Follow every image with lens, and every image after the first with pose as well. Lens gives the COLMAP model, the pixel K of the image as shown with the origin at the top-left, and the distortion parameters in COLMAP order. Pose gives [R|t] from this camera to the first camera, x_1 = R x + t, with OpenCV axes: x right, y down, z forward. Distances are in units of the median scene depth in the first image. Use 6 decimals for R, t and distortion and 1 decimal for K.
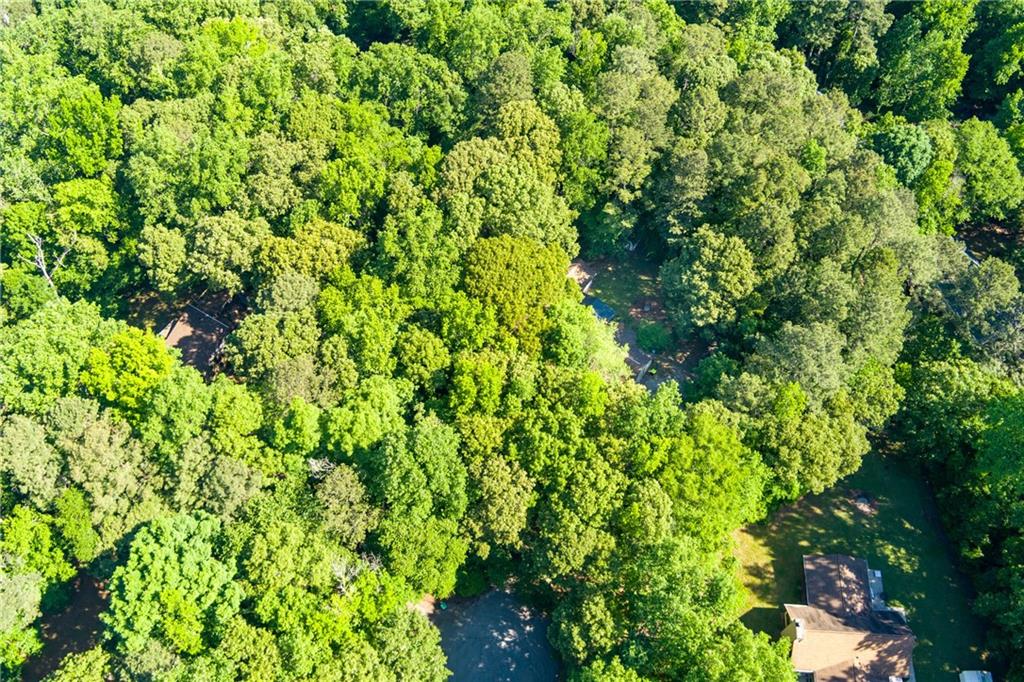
lens RADIAL K [[810.8, 0, 512.0], [0, 810.8, 341.0], [0, 0, 1]] dist [-0.101273, -0.000187]
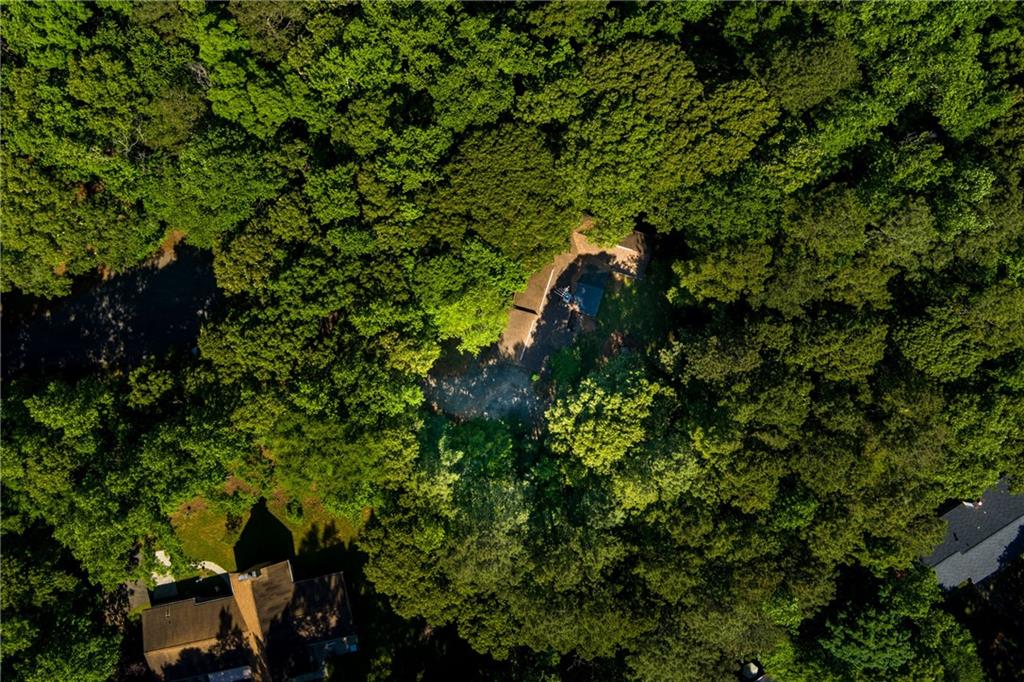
lens RADIAL K [[810.8, 0, 512.0], [0, 810.8, 341.0], [0, 0, 1]] dist [-0.101273, -0.000187]
pose [[0.312867, 0.948726, -0.045103, 0.193066], [-0.801356, 0.289163, 0.523654, -0.469730], [0.509846, -0.127690, 0.850737, 0.283746]]
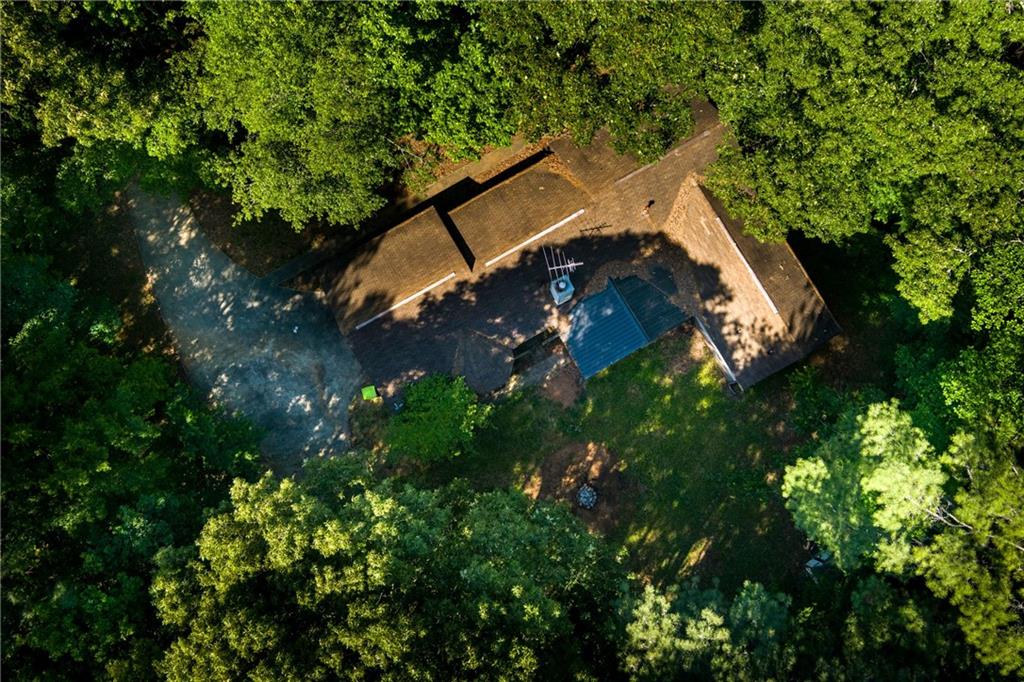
lens RADIAL K [[810.8, 0, 512.0], [0, 810.8, 341.0], [0, 0, 1]] dist [-0.101273, -0.000187]
pose [[-0.408580, 0.909039, -0.081918, 0.180323], [-0.761165, -0.289831, 0.580195, -0.231405], [0.503677, 0.299409, 0.810348, 0.846939]]
